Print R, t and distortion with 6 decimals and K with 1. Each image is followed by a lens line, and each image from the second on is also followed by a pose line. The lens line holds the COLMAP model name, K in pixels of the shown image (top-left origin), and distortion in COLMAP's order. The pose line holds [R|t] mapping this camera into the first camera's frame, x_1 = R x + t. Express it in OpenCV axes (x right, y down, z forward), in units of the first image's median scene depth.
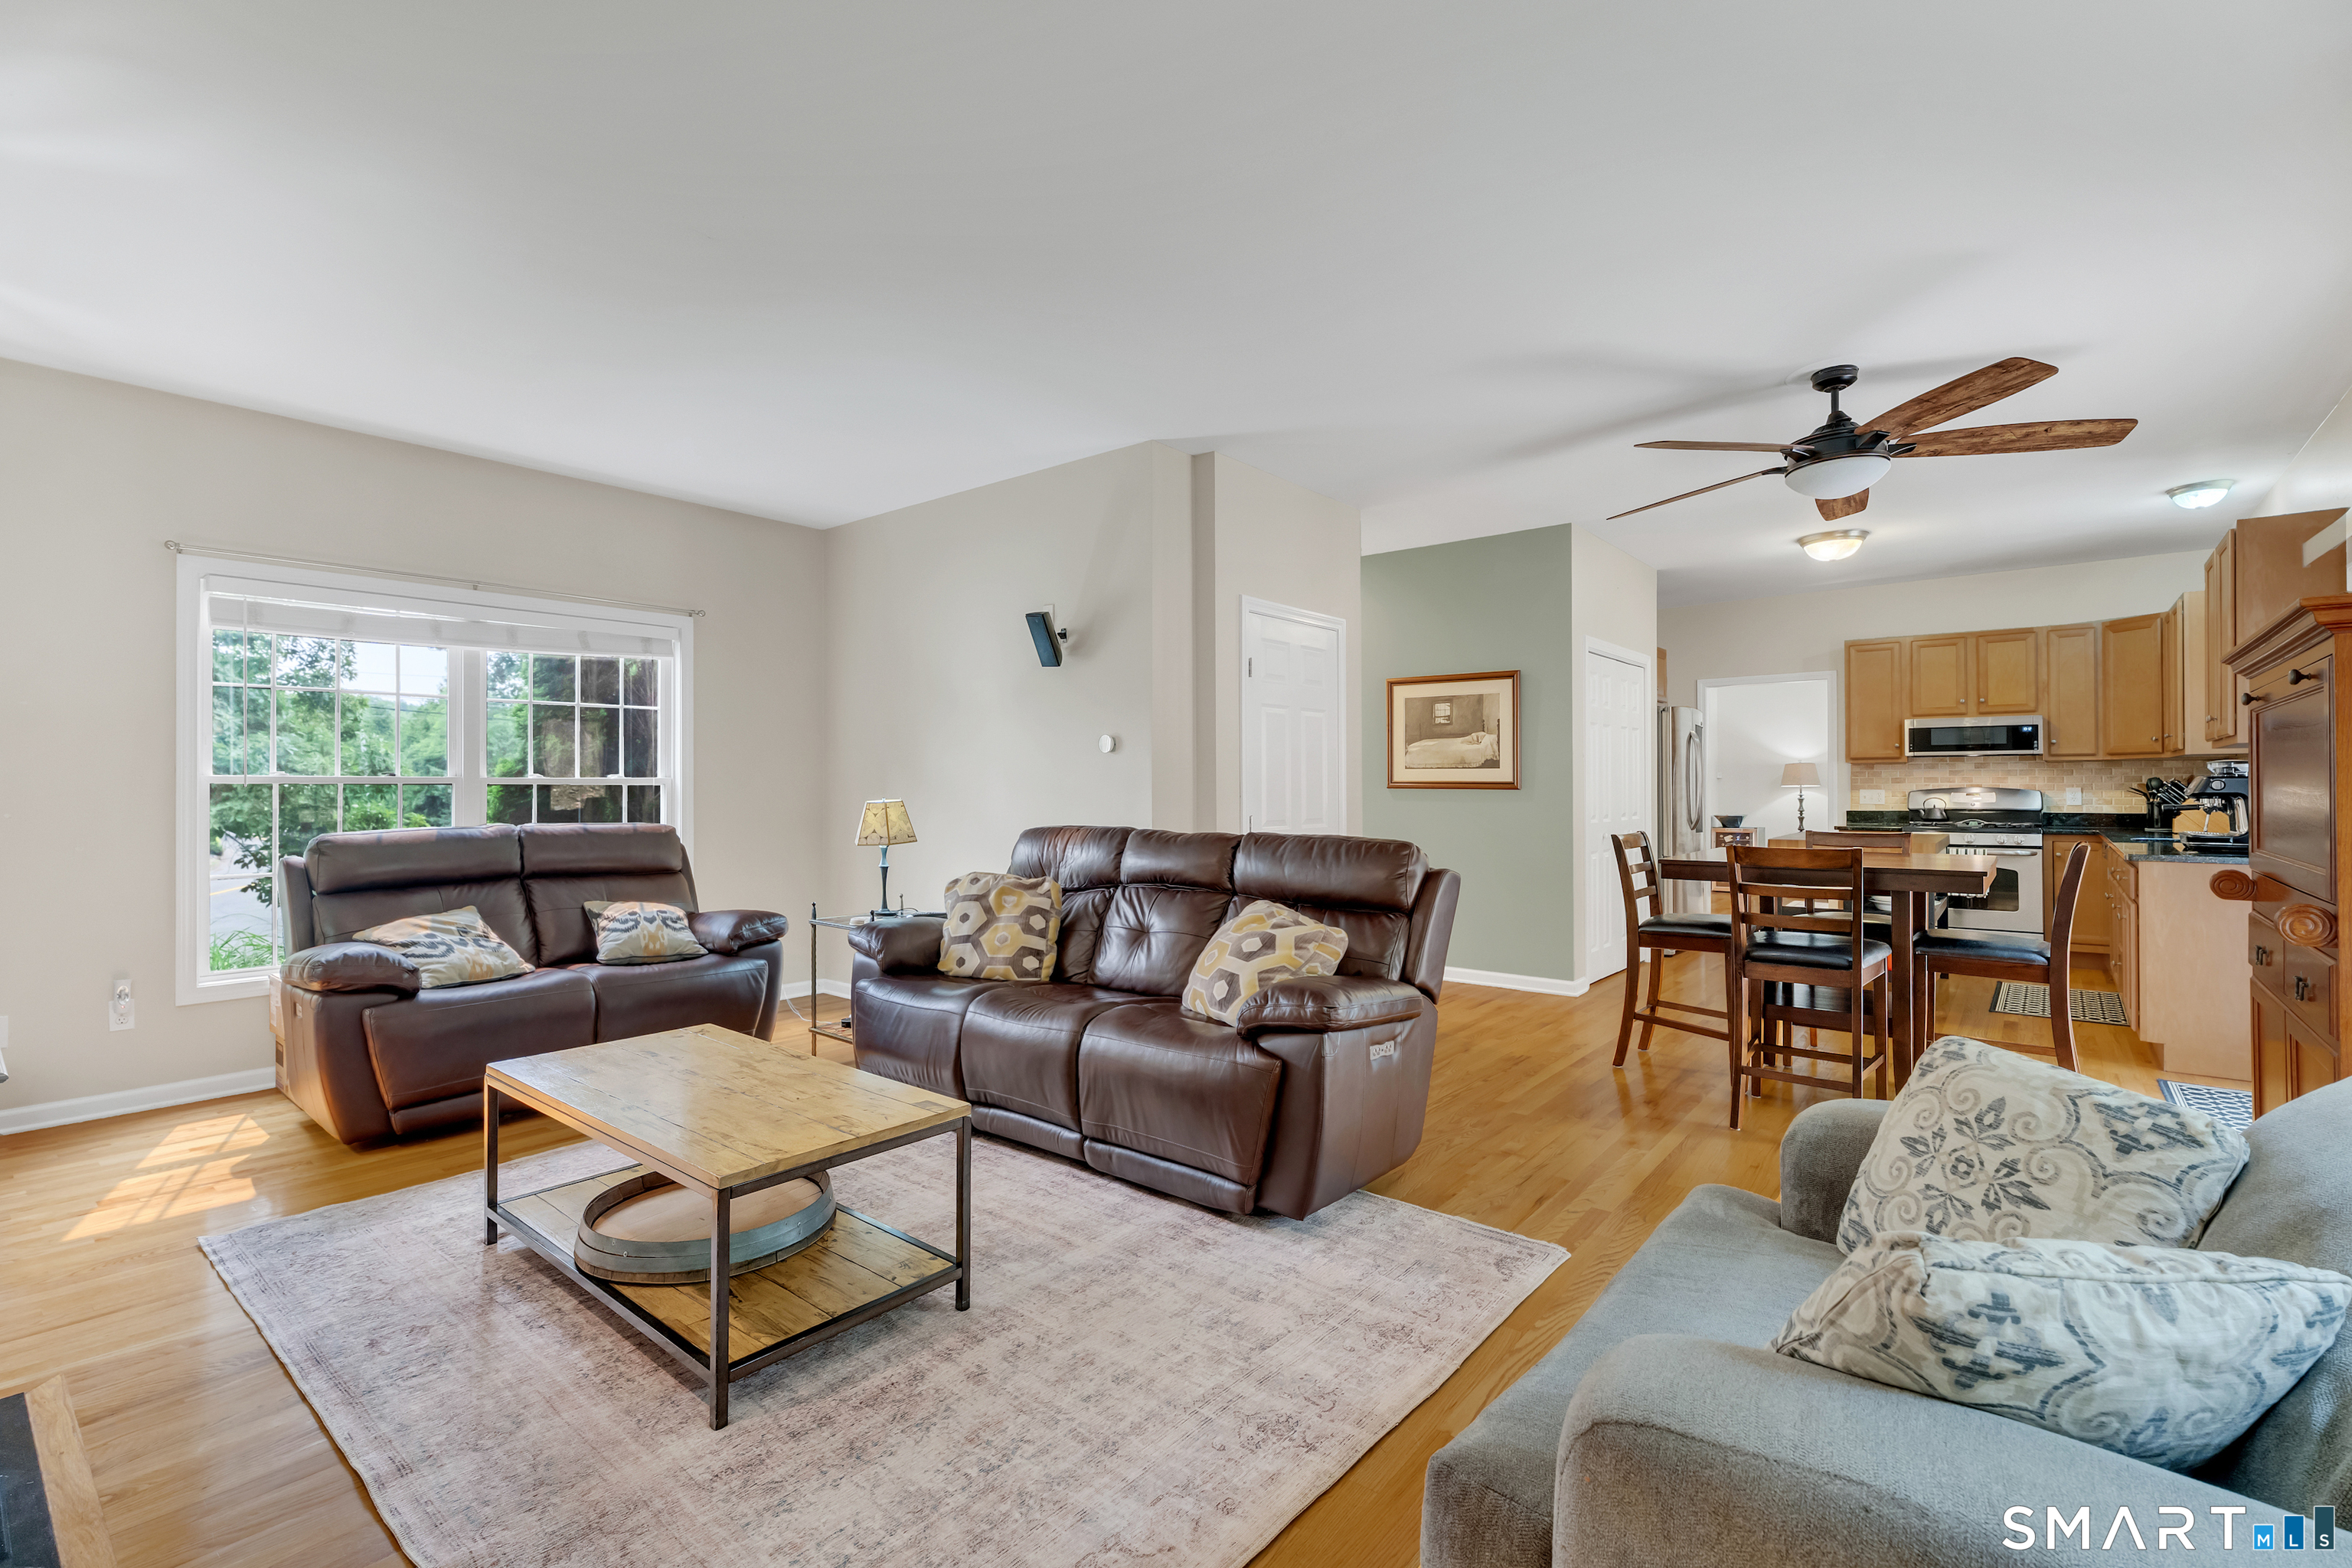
lens RADIAL K [[1053.4, 0, 1180.3], [0, 1053.4, 780.2], [0, 0, 1]] dist [0.001197, 0.000638]
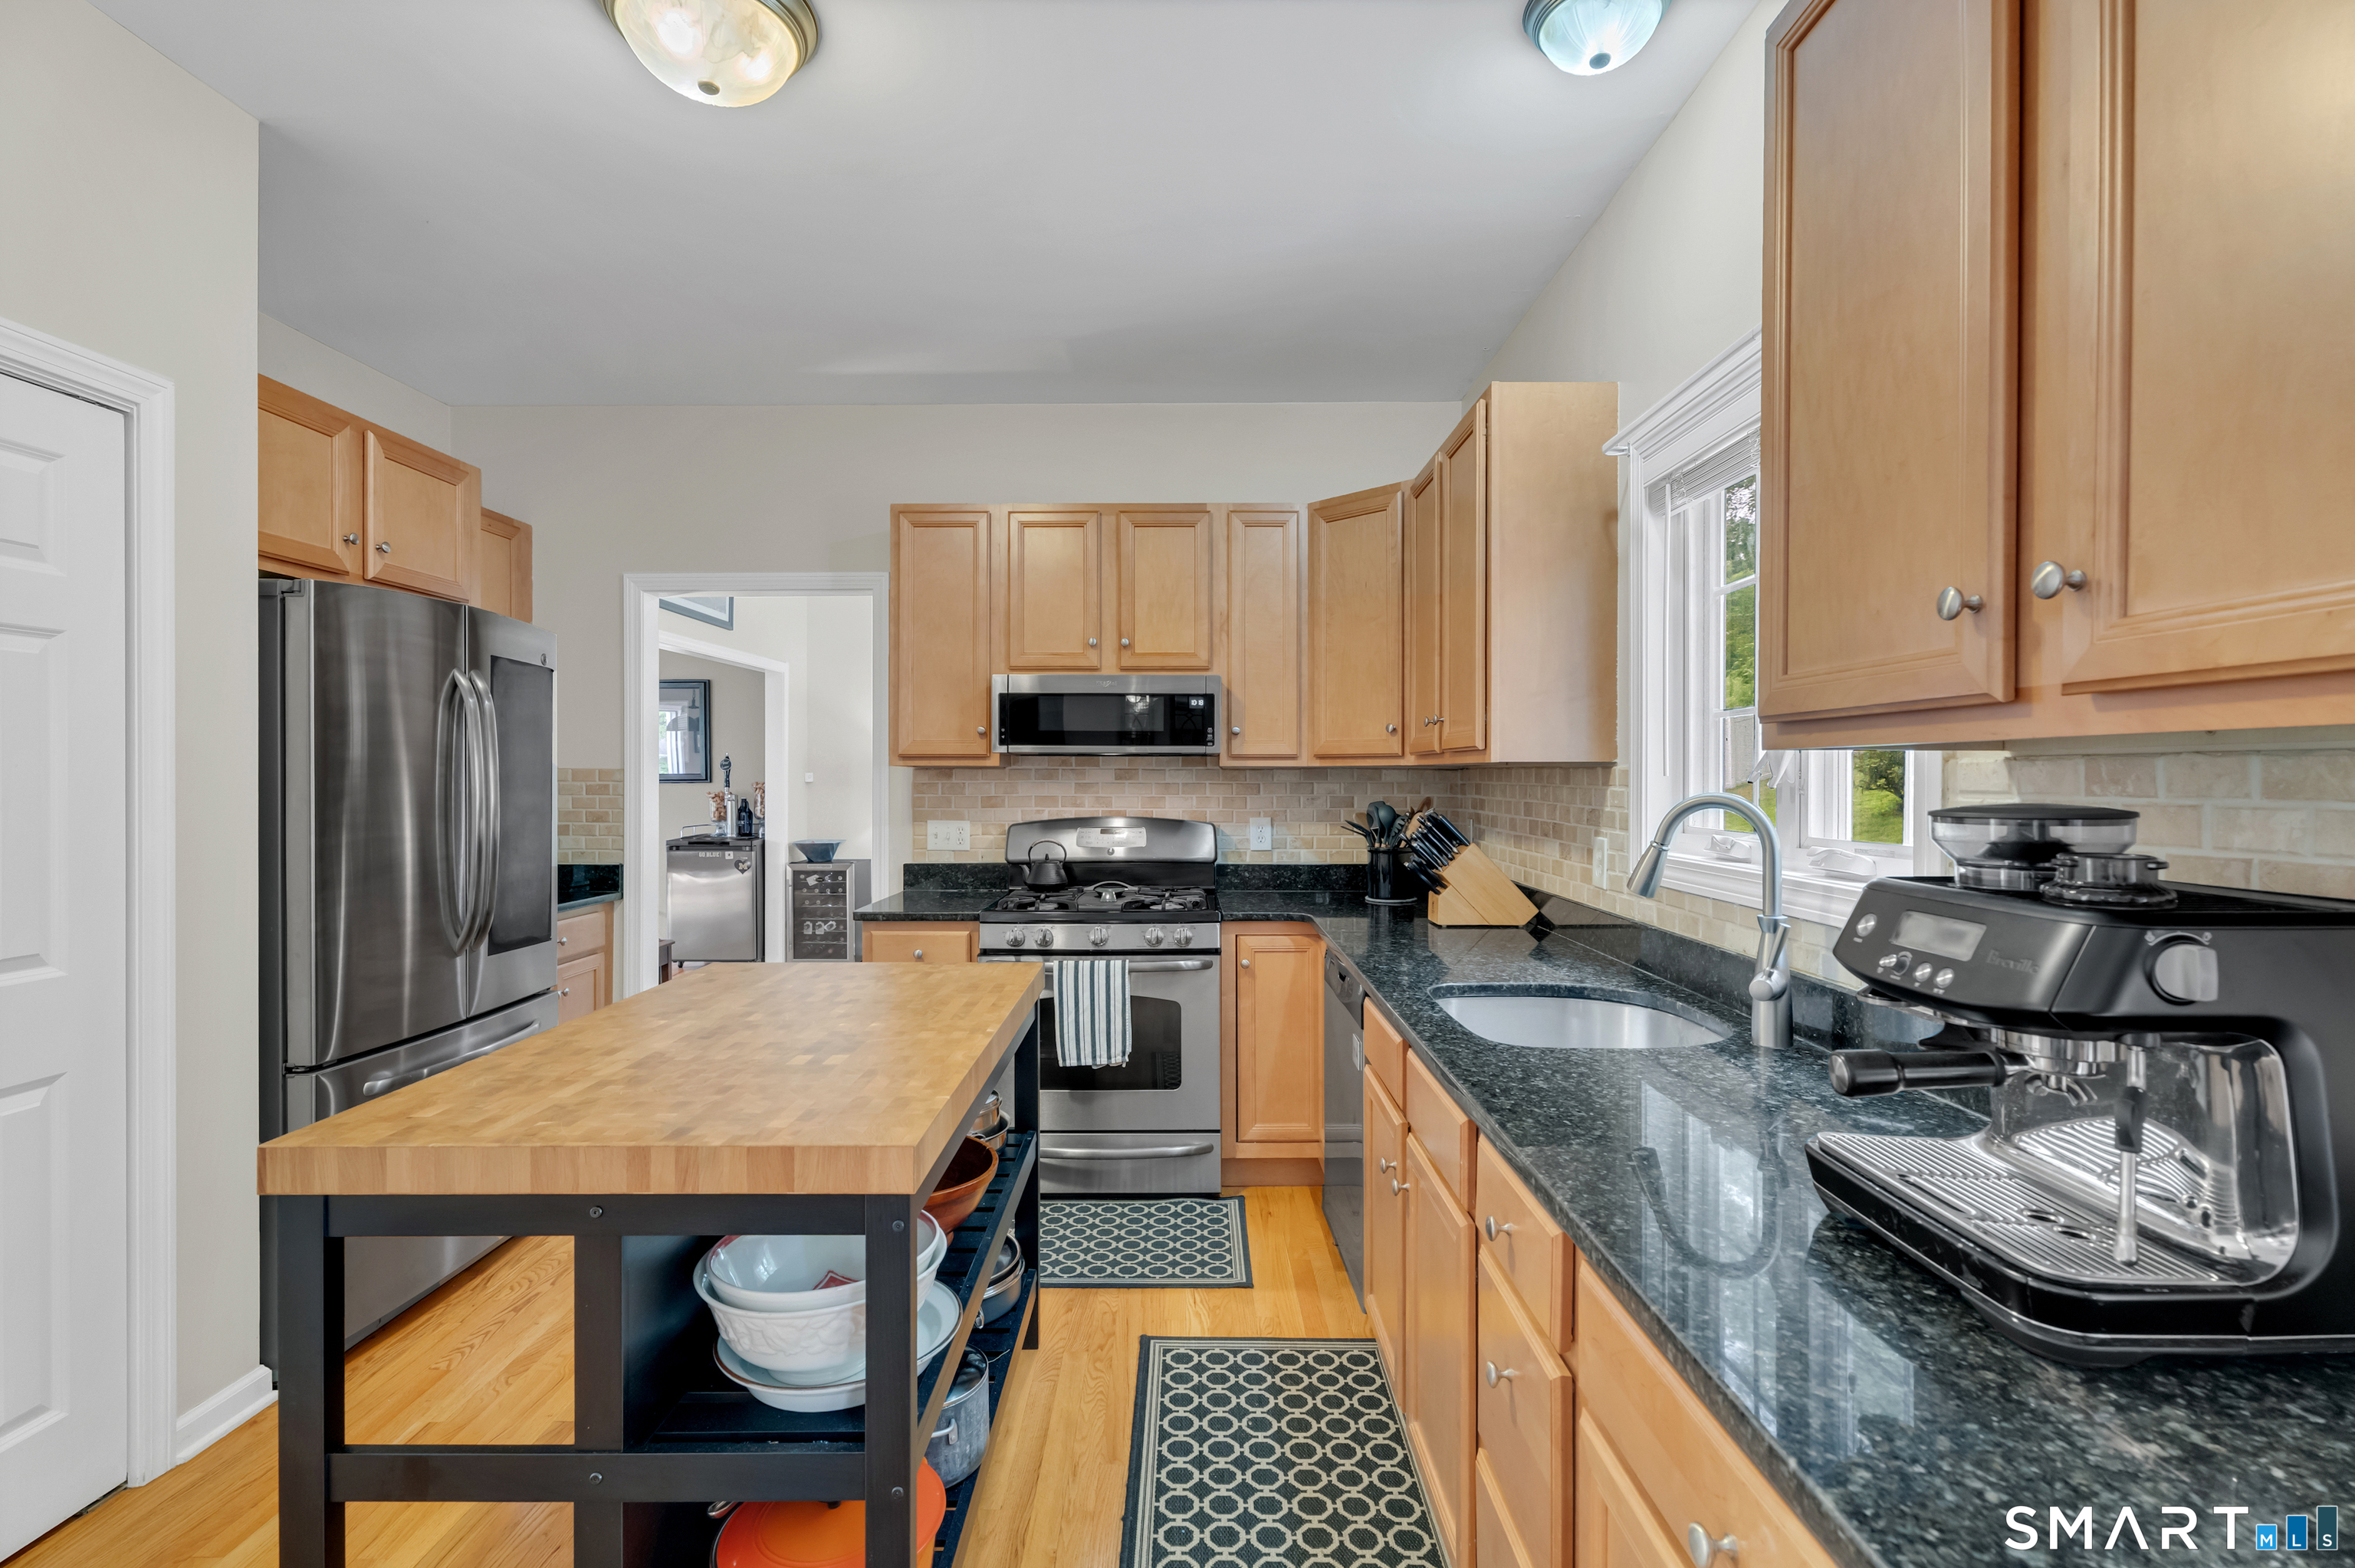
lens RADIAL K [[1054.6, 0, 1181.8], [0, 1054.6, 780.2], [0, 0, 1]] dist [0.001197, 0.000638]
pose [[0.777624, 0.001778, 0.628727, 0.470938], [-0.007519, 0.999951, 0.006471, -0.014878], [-0.628685, -0.009759, 0.777599, 0.599045]]
